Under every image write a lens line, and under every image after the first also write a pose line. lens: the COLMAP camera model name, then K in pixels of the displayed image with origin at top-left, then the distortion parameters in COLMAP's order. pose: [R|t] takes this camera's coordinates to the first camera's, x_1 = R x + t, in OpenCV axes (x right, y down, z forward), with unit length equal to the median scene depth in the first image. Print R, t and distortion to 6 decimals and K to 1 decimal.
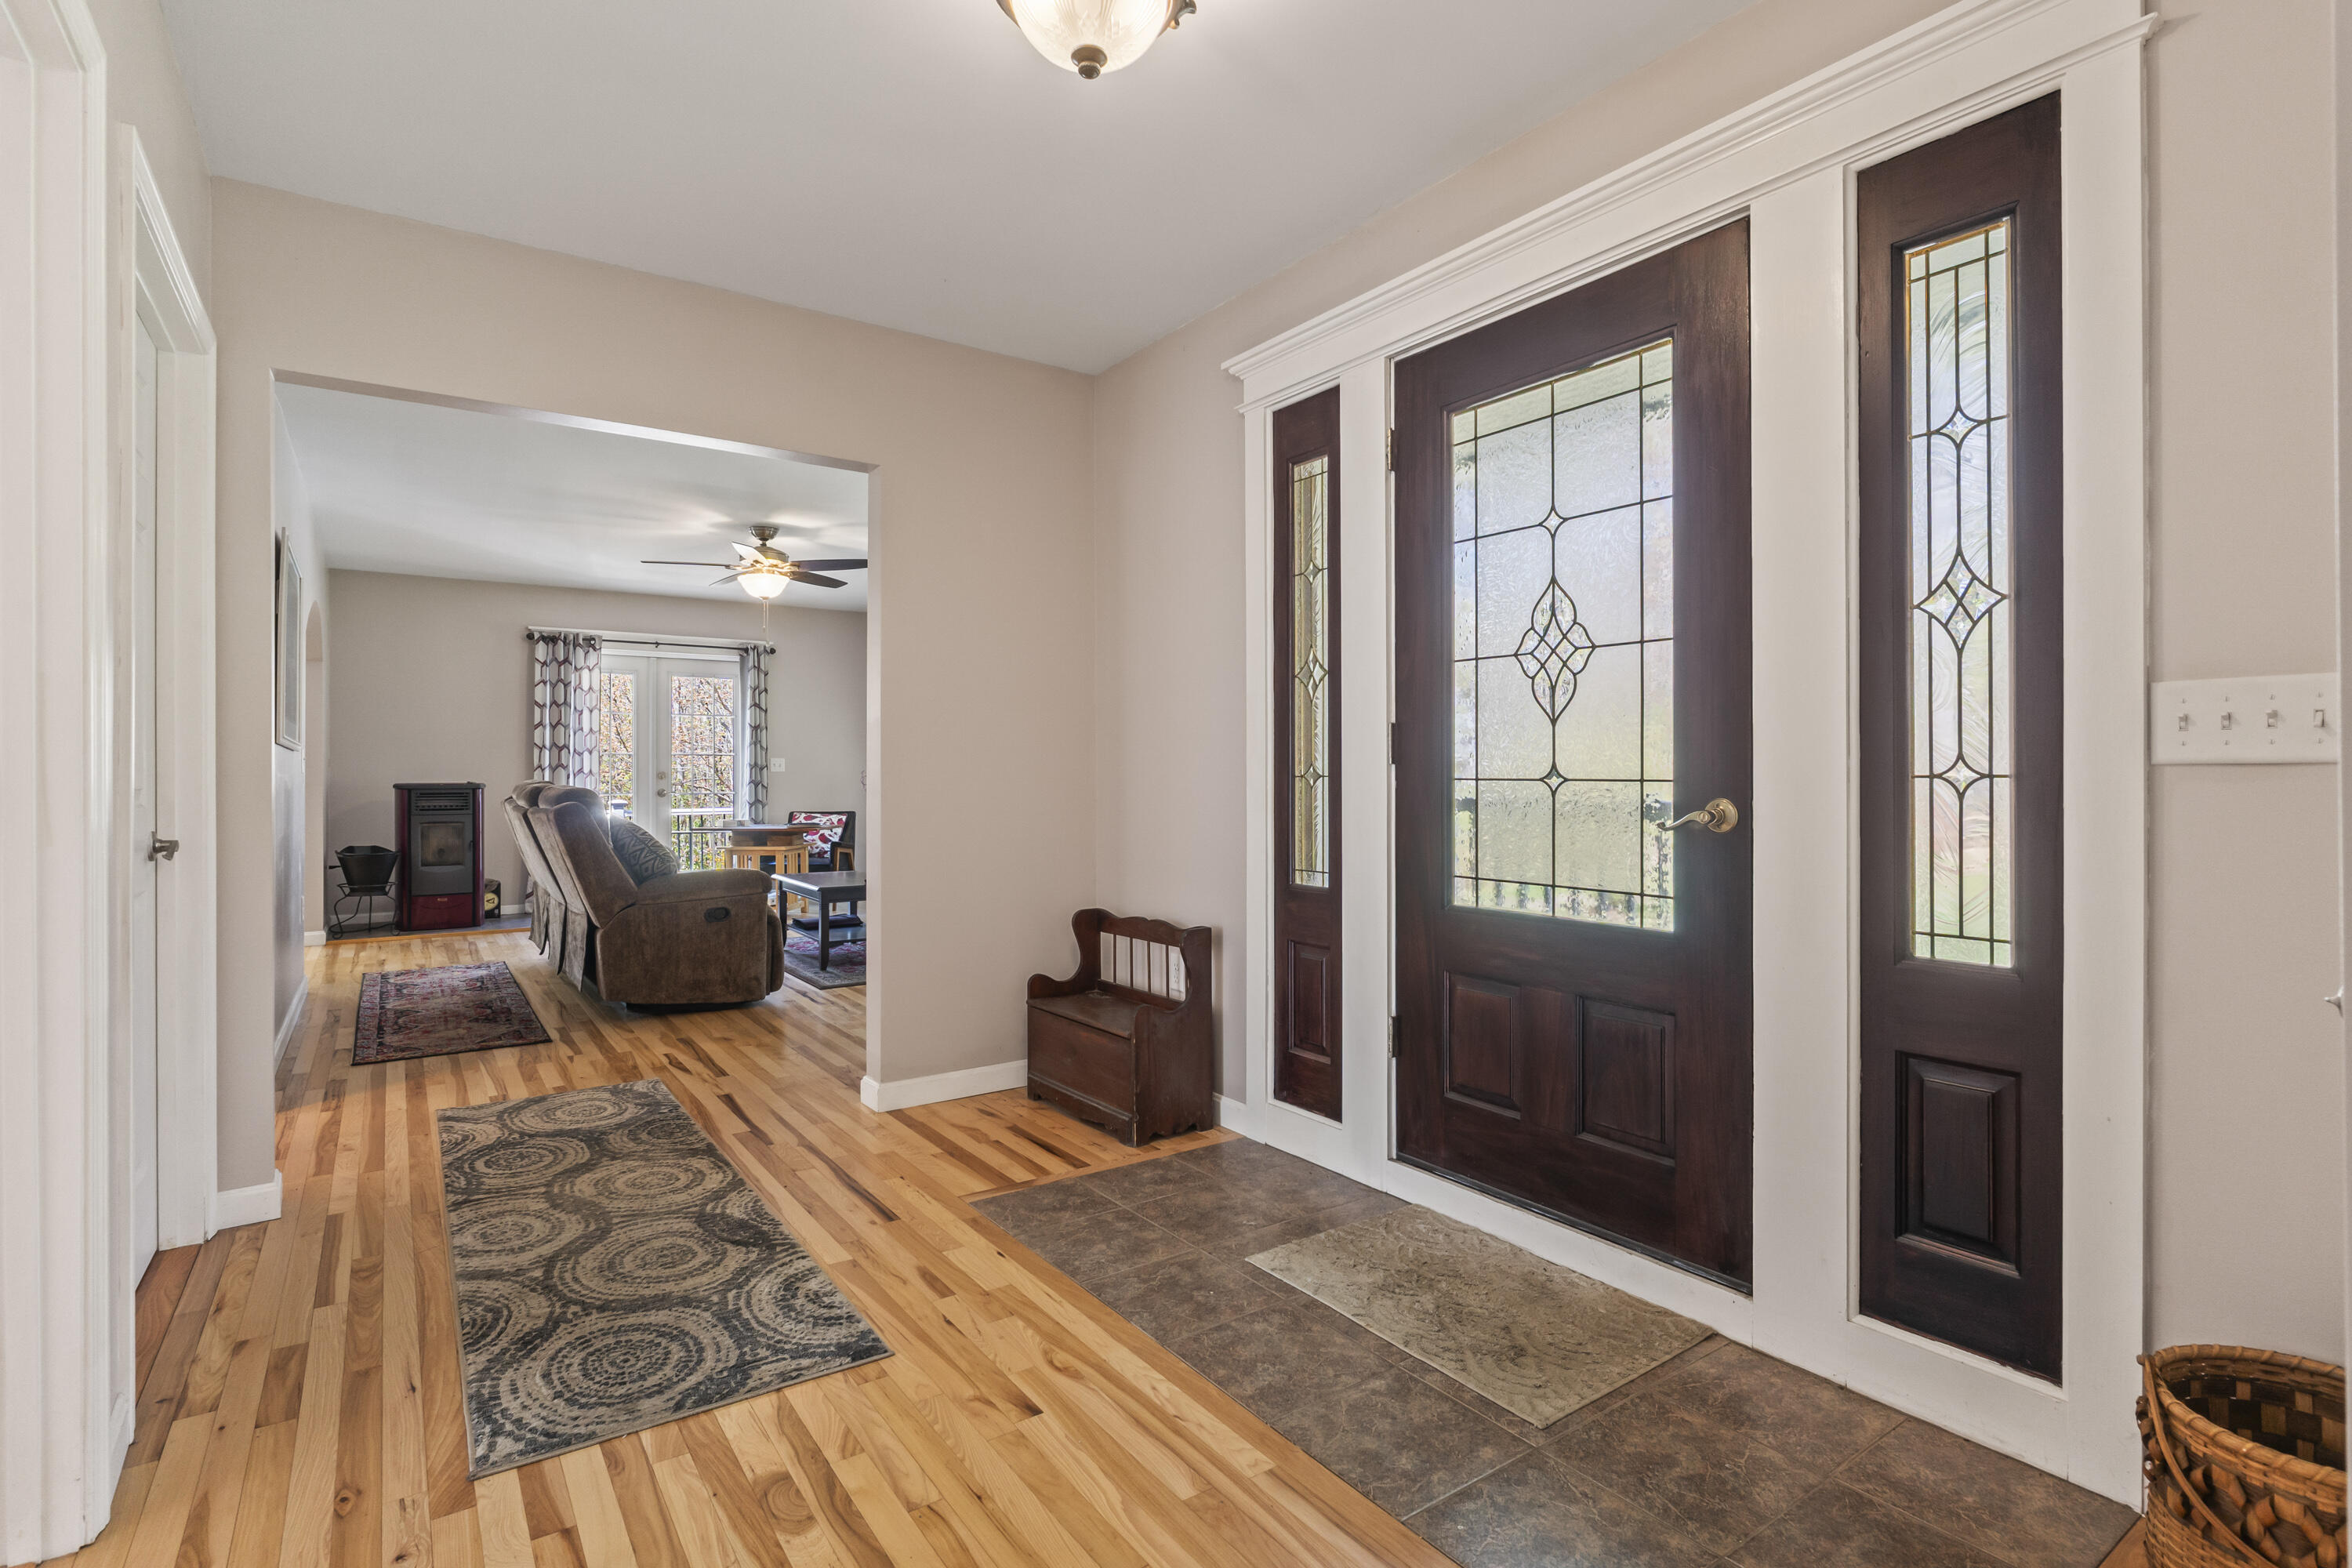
lens RADIAL K [[1173.4, 0, 1196.2], [0, 1173.4, 788.4], [0, 0, 1]] dist [-0.006227, -0.001084]
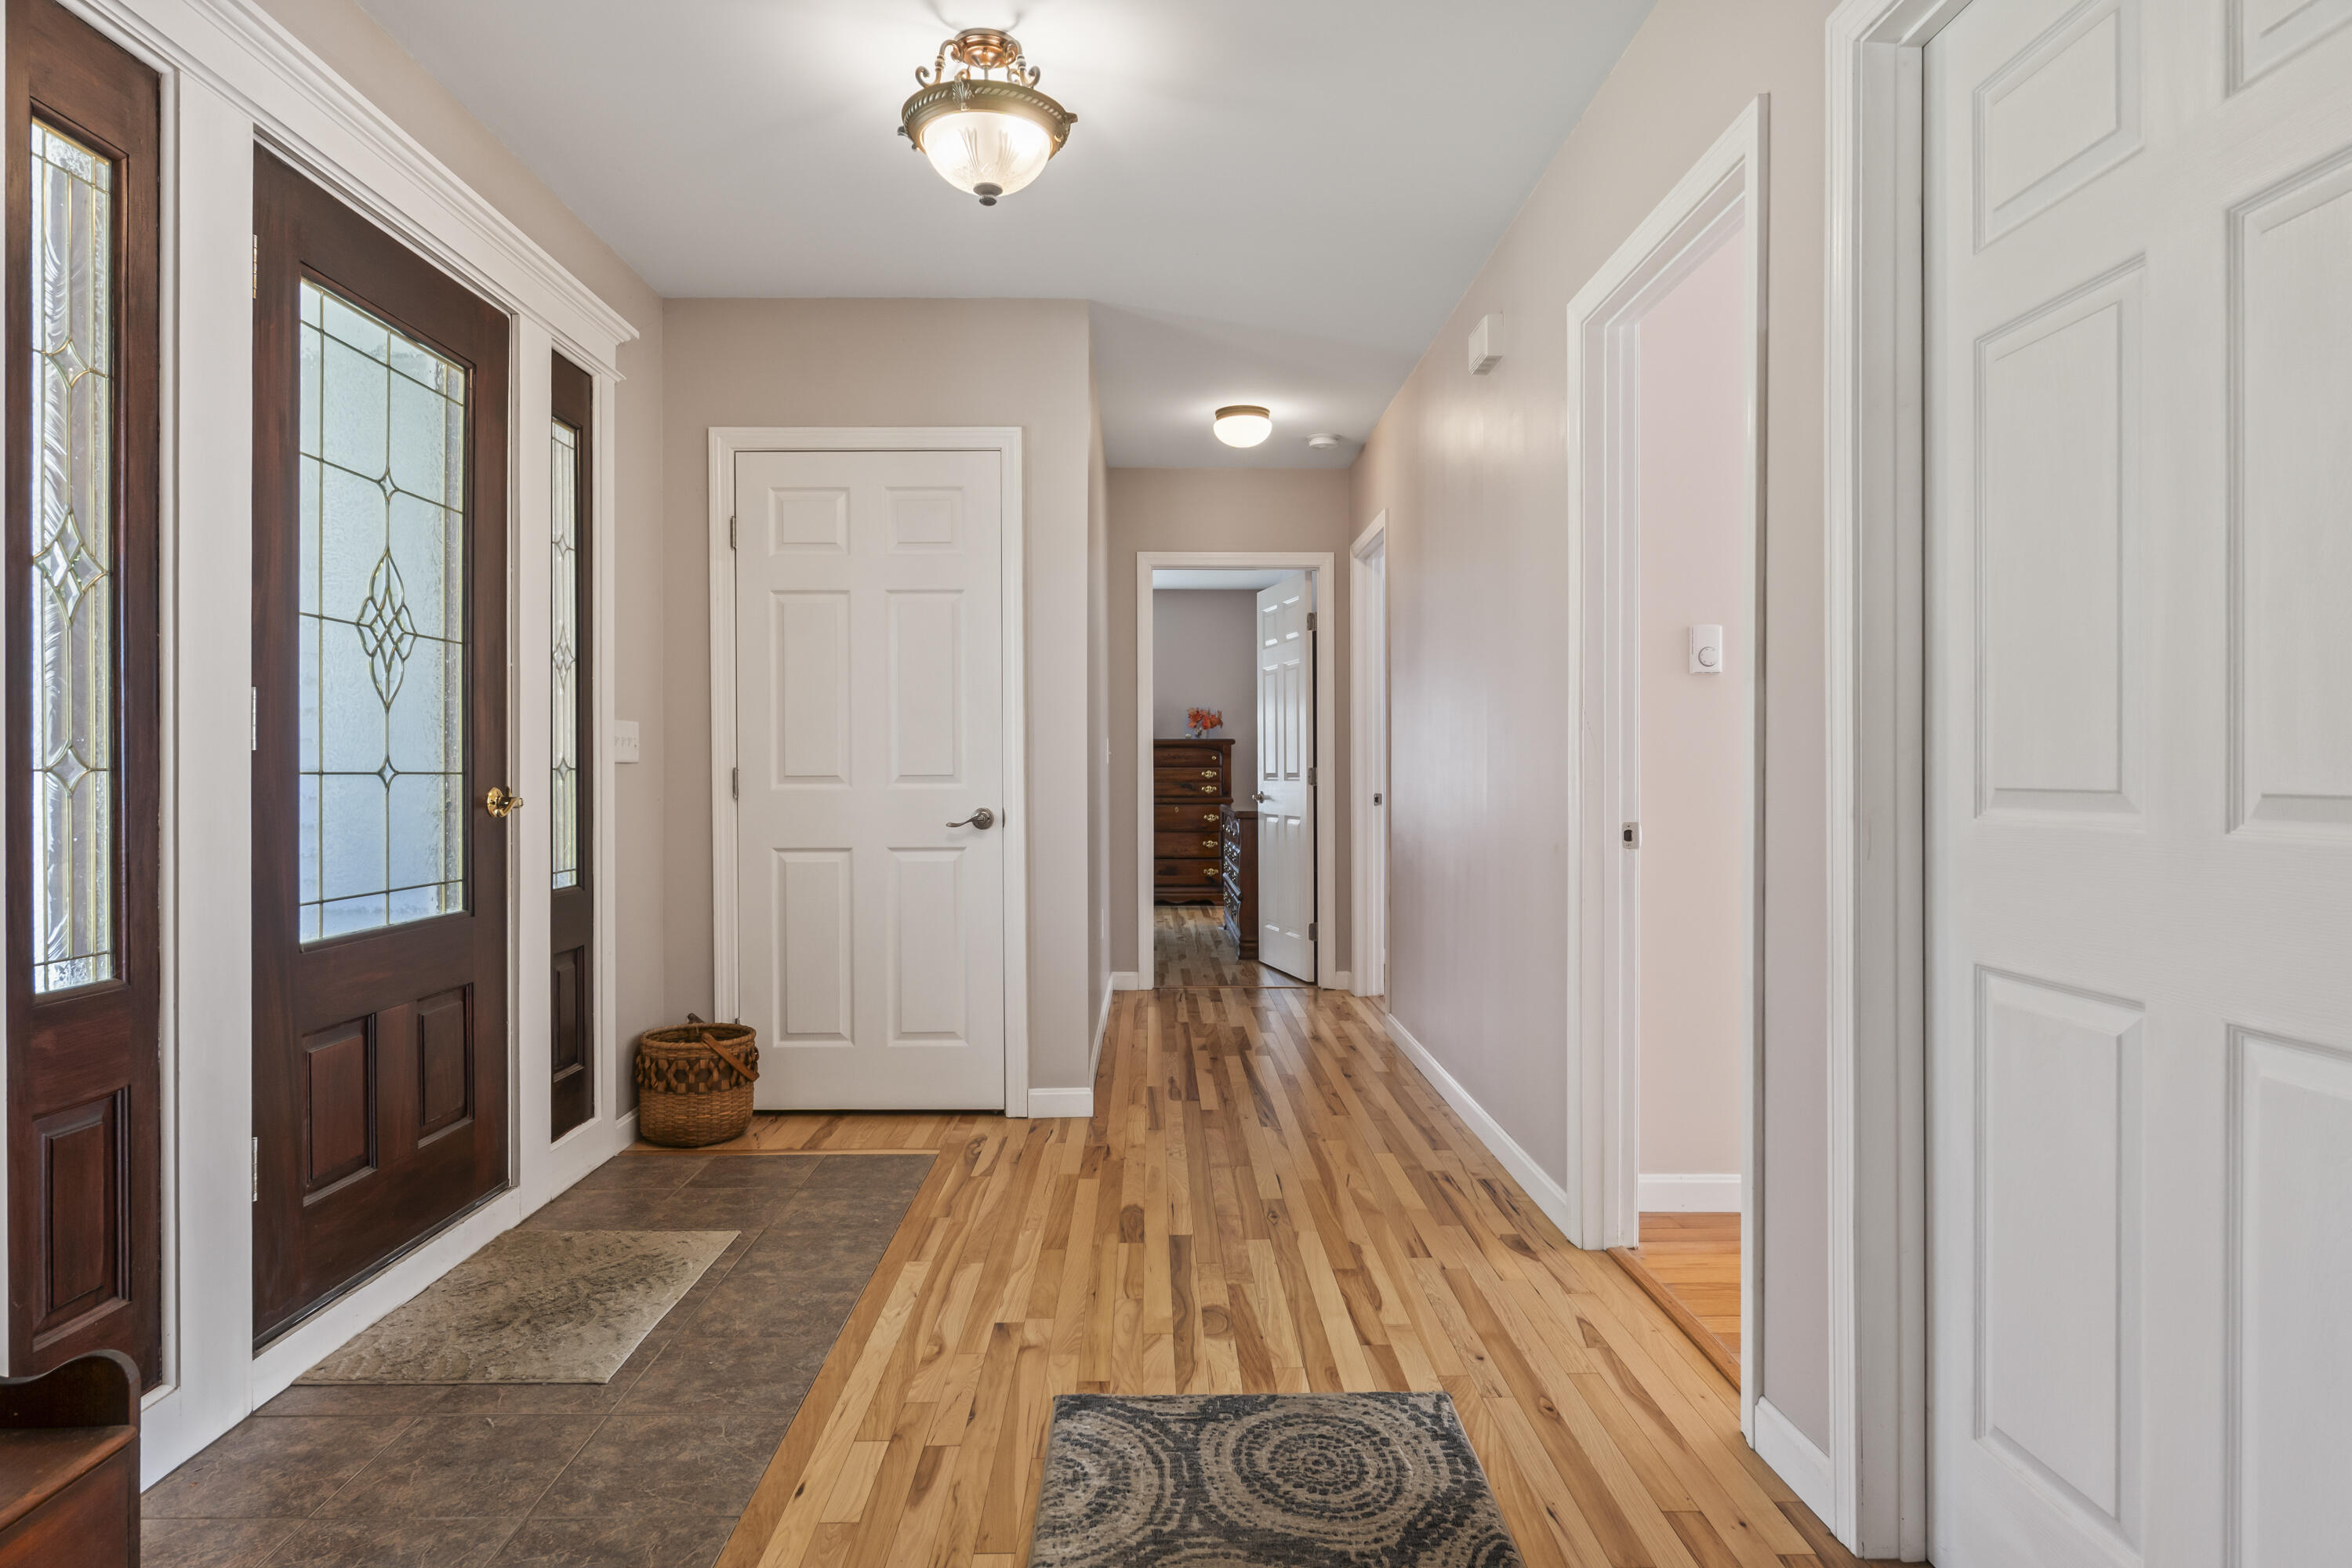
lens RADIAL K [[1360.0, 0, 1181.3], [0, 1360.0, 768.4], [0, 0, 1]] dist [-0.008653, 0.000933]
pose [[-0.833229, 0.000769, 0.552927, -0.920578], [0.007876, 0.999914, 0.010478, -0.019907], [-0.552872, 0.013085, -0.833164, 1.809687]]
